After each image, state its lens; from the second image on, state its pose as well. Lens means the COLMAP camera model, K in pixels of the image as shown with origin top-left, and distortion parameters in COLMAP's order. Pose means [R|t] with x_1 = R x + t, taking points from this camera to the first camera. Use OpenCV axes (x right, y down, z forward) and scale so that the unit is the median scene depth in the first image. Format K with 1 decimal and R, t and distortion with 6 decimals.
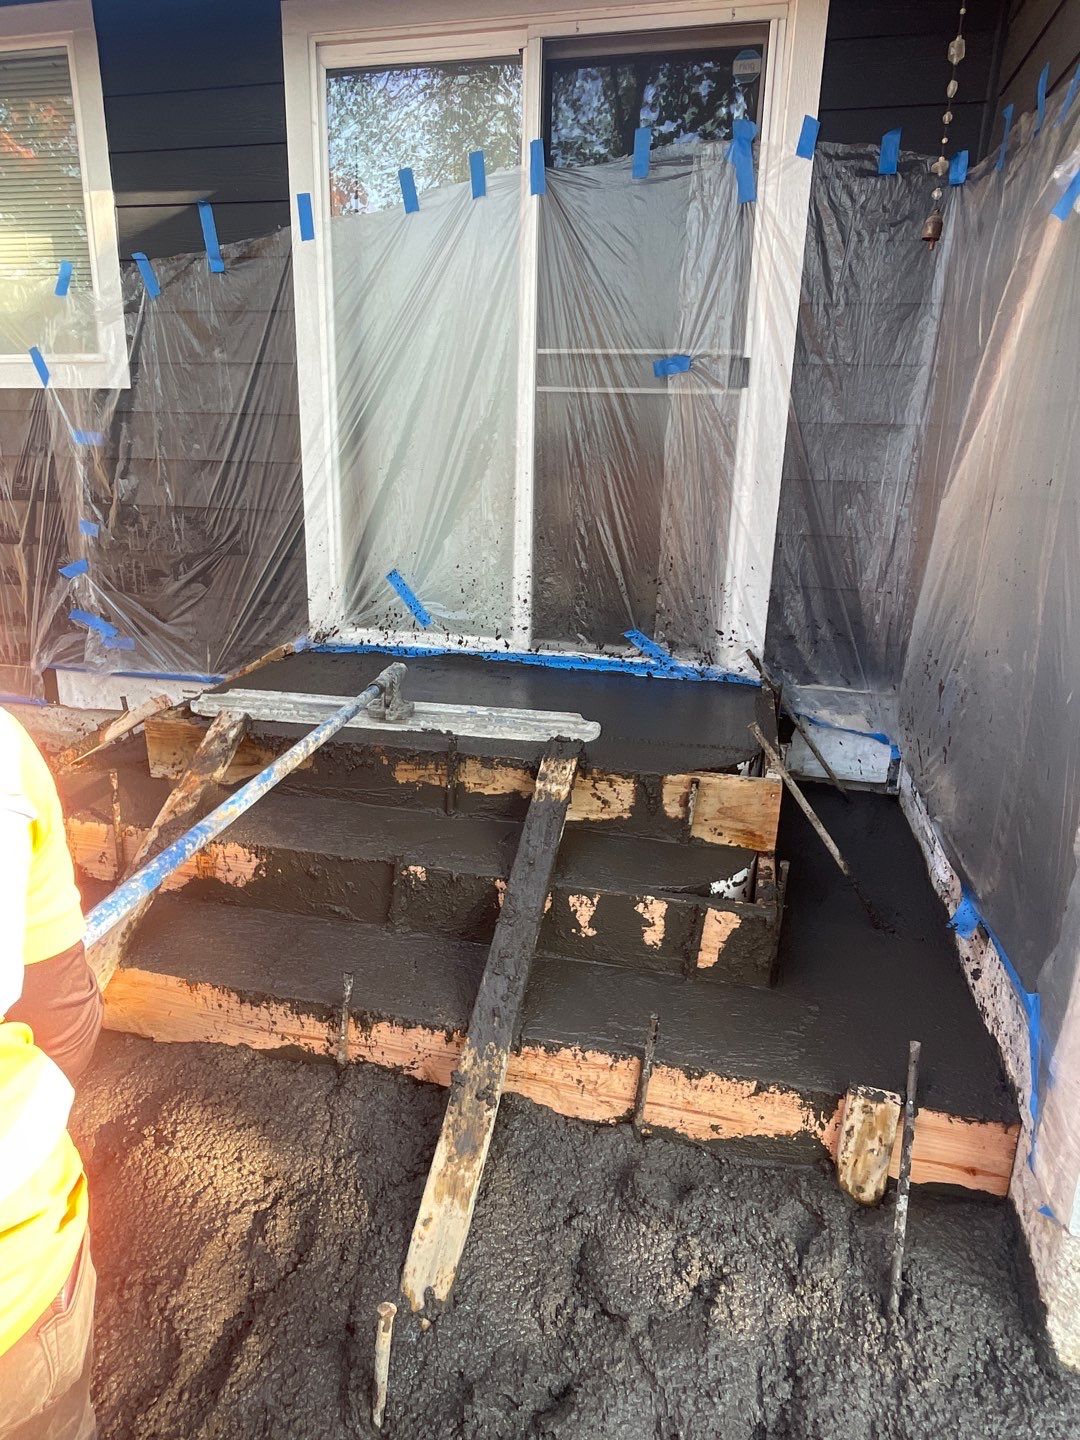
lens RADIAL K [[871.9, 0, 527.6], [0, 871.9, 713.0], [0, 0, 1]] dist [-0.009227, 0.014017]
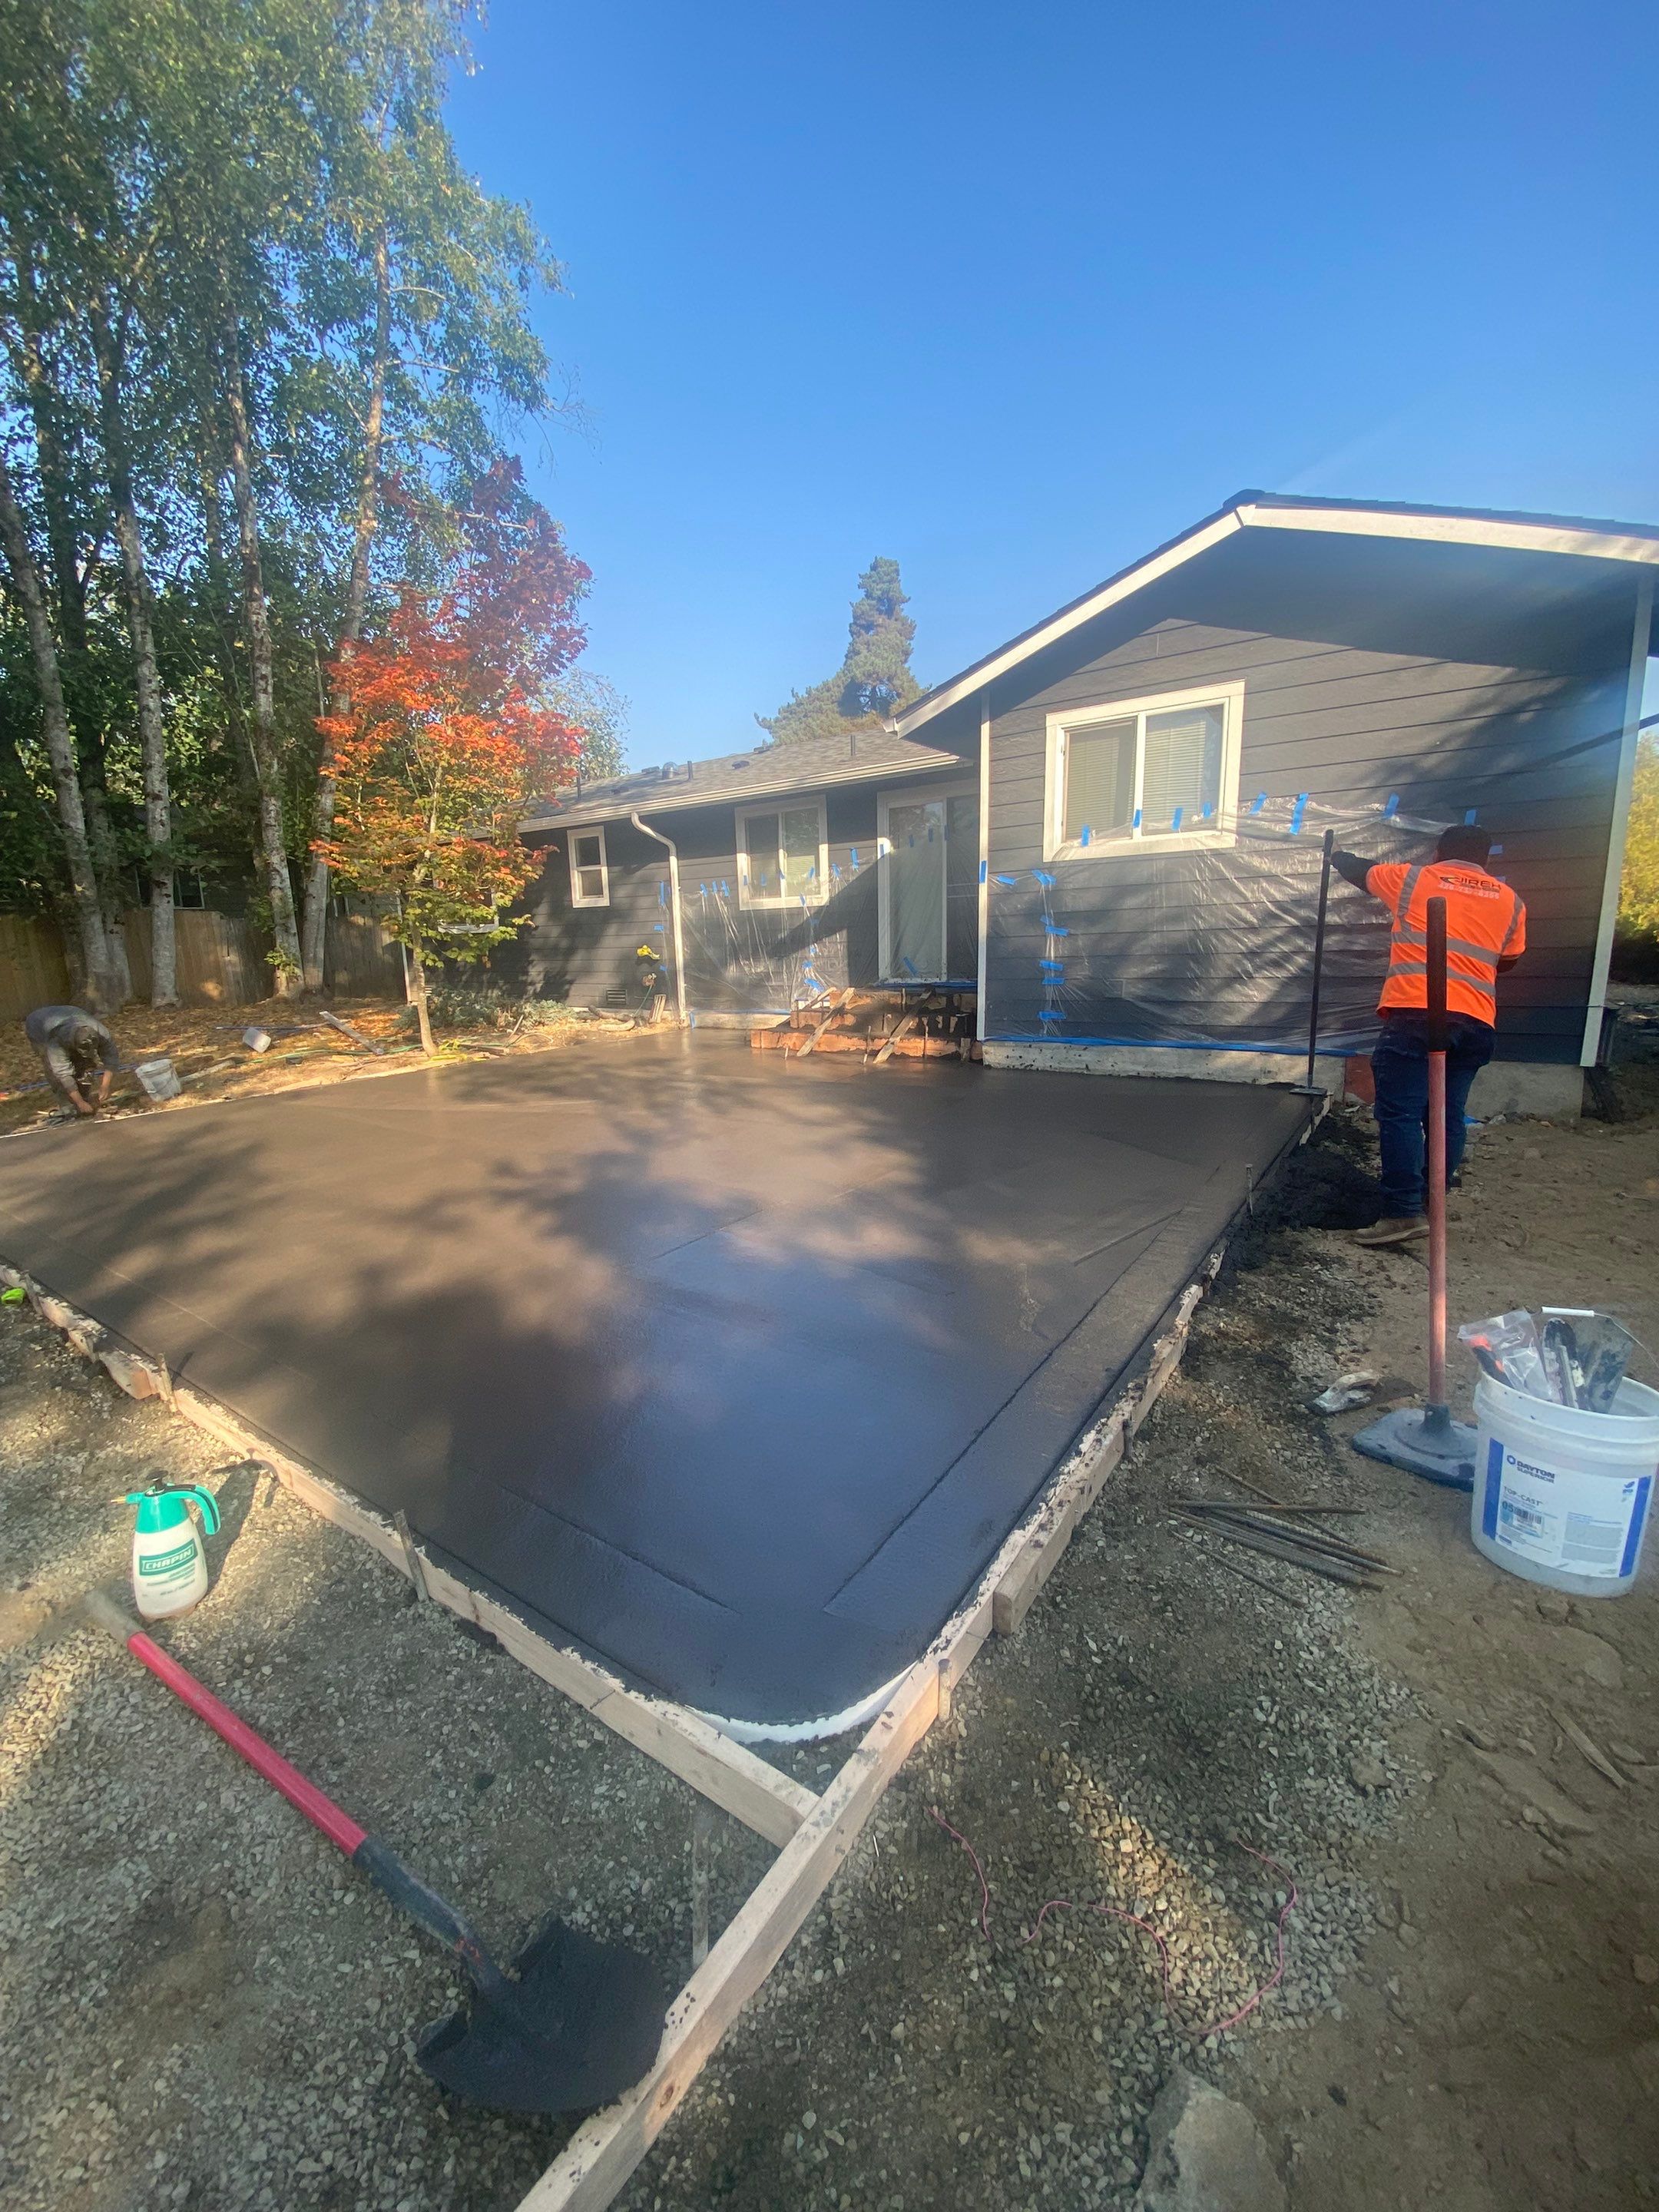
lens RADIAL K [[890.8, 0, 815.2], [0, 890.8, 1119.2], [0, 0, 1]] dist [0.007257, -0.002601]
pose [[0.922424, 0.025588, -0.385329, 0.841155], [-0.062208, 0.994617, -0.082869, 0.740798], [0.381134, 0.100411, 0.919051, -2.106111]]
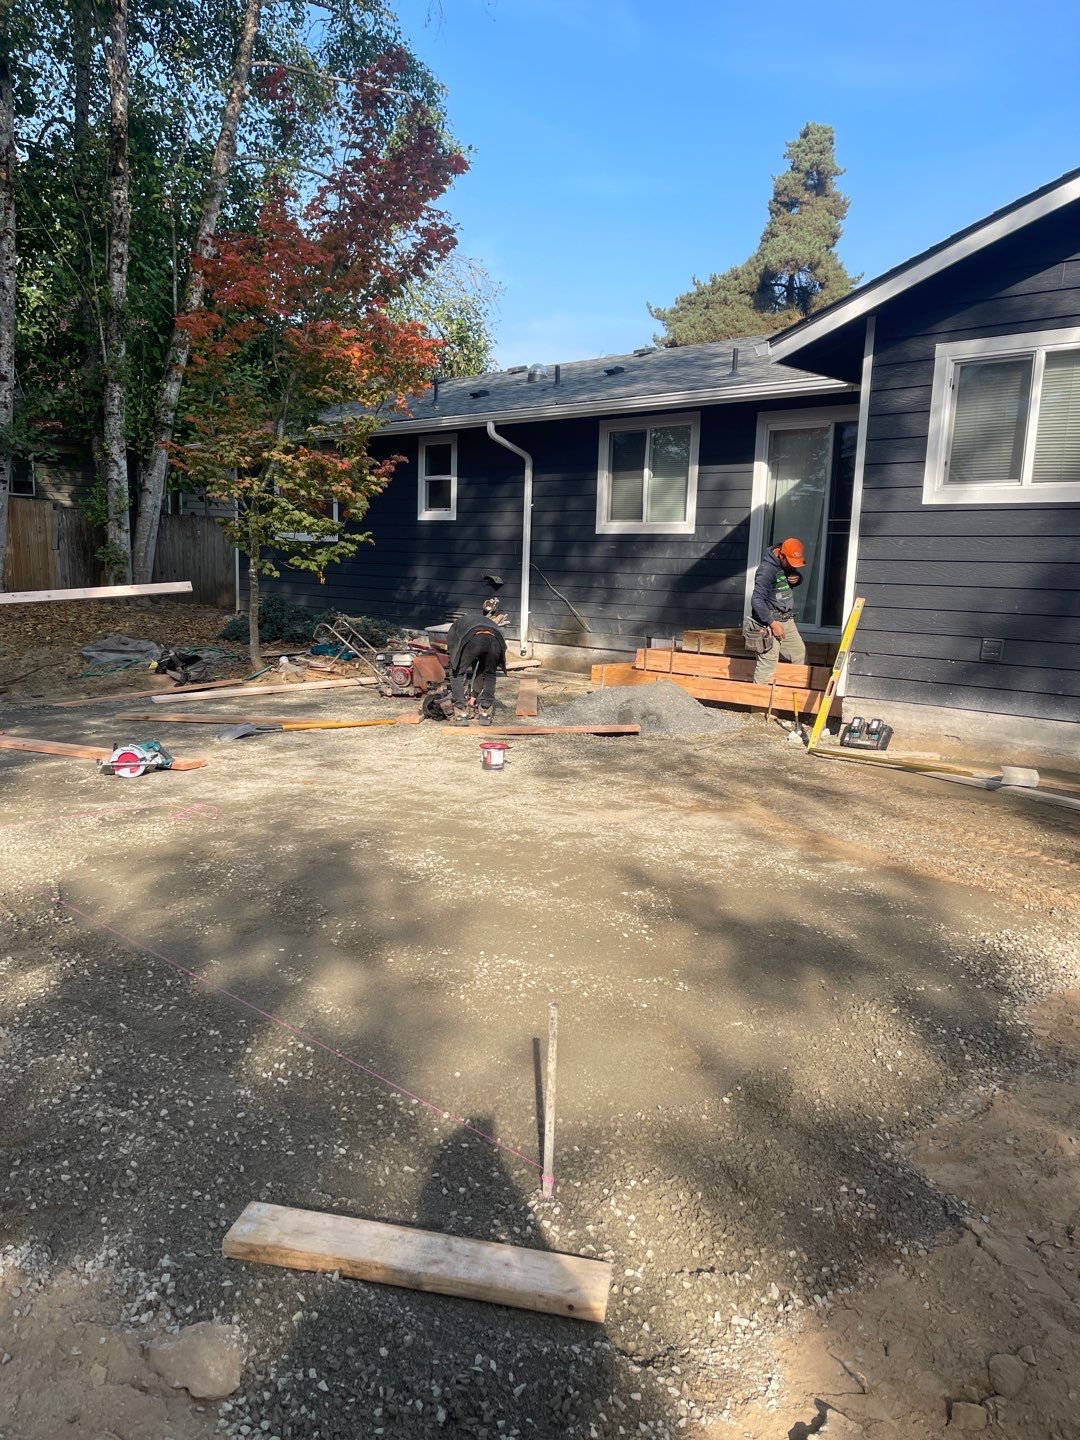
lens RADIAL K [[1090.7, 0, 553.2], [0, 1090.7, 758.8], [0, 0, 1]] dist [0.010505, 0.021633]
pose [[0.860820, 0.091770, -0.500567, 1.092201], [-0.157716, 0.983287, -0.090954, 0.819832], [0.483854, 0.157243, 0.860907, -2.386852]]
